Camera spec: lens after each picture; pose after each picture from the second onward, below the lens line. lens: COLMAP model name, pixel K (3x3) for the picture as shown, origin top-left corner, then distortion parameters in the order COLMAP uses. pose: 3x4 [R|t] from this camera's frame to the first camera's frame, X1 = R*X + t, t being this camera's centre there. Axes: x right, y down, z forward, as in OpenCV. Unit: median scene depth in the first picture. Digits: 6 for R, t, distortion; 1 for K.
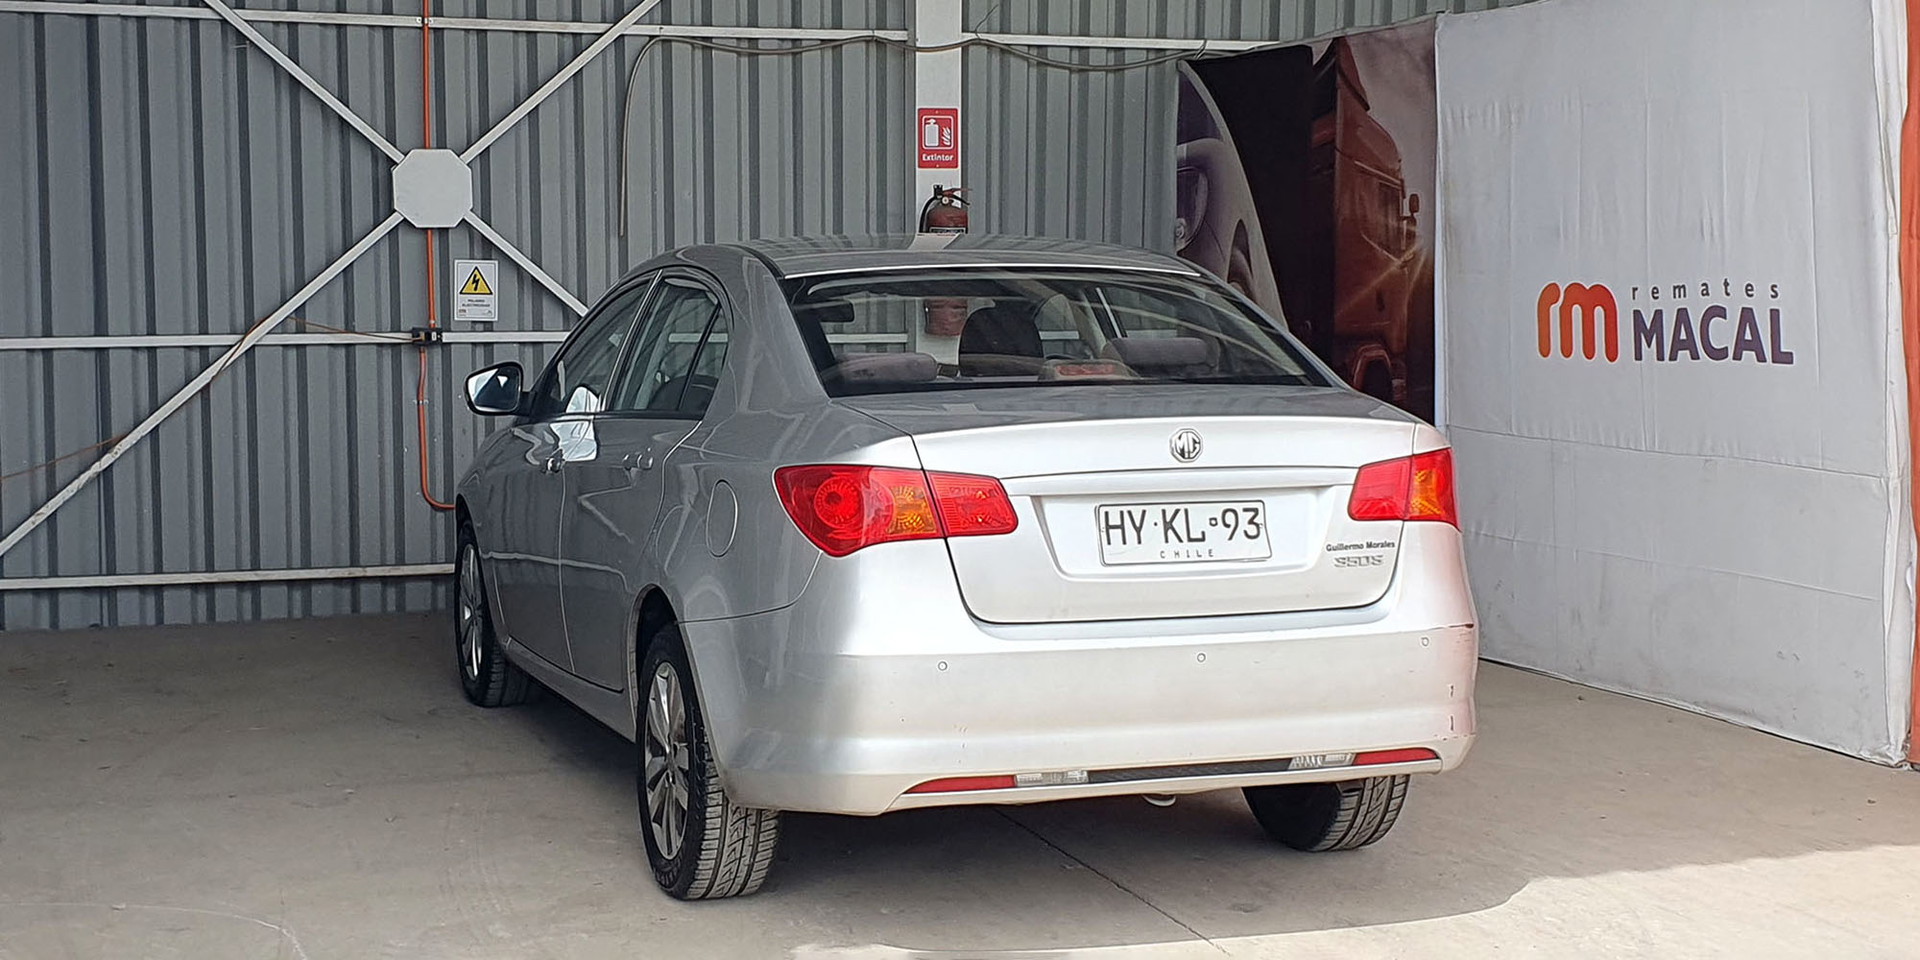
lens RADIAL K [[2482.4, 0, 919.3], [0, 2482.4, 512.5], [0, 0, 1]] dist [0.147621, 0.000000]
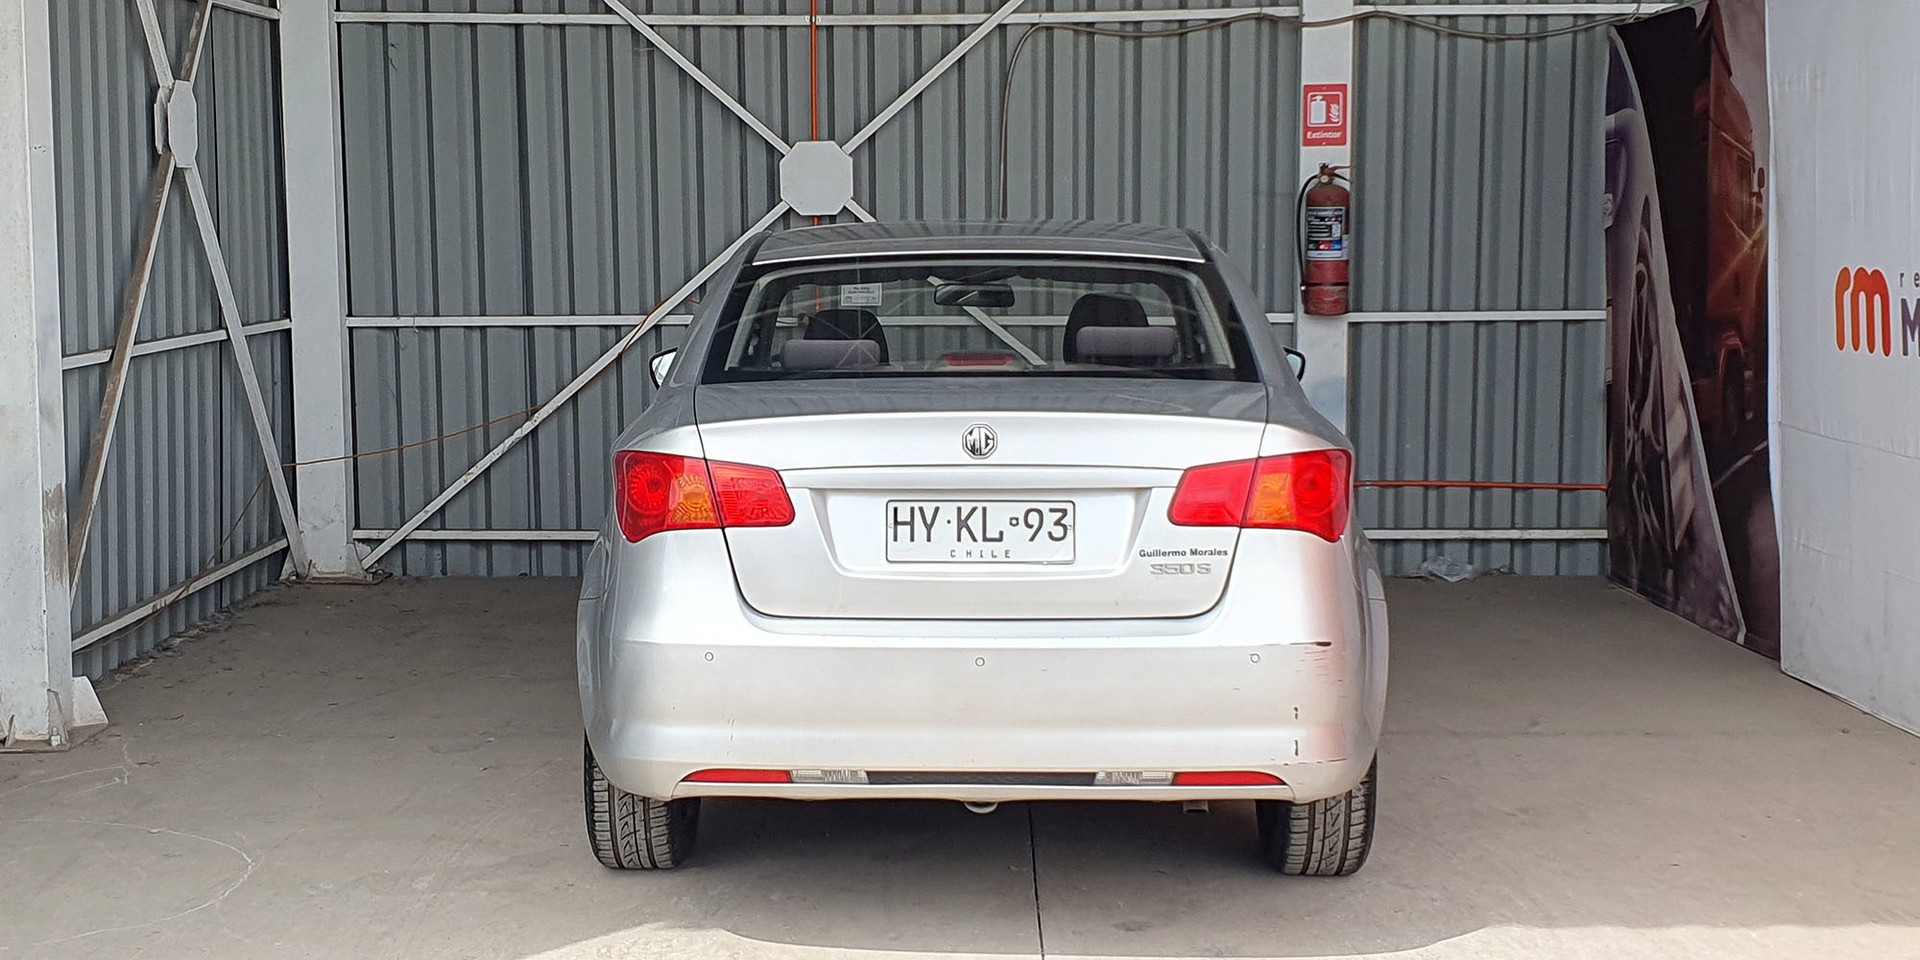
lens RADIAL K [[2409.2, 0, 930.4], [0, 2409.2, 490.3], [0, 0, 1]] dist [0.128647, 0.000000]
pose [[0.940355, 0.032718, -0.338618, 0.215376], [-0.031334, 0.999463, 0.009555, -0.008682], [0.338749, 0.001625, 0.940875, 0.060104]]
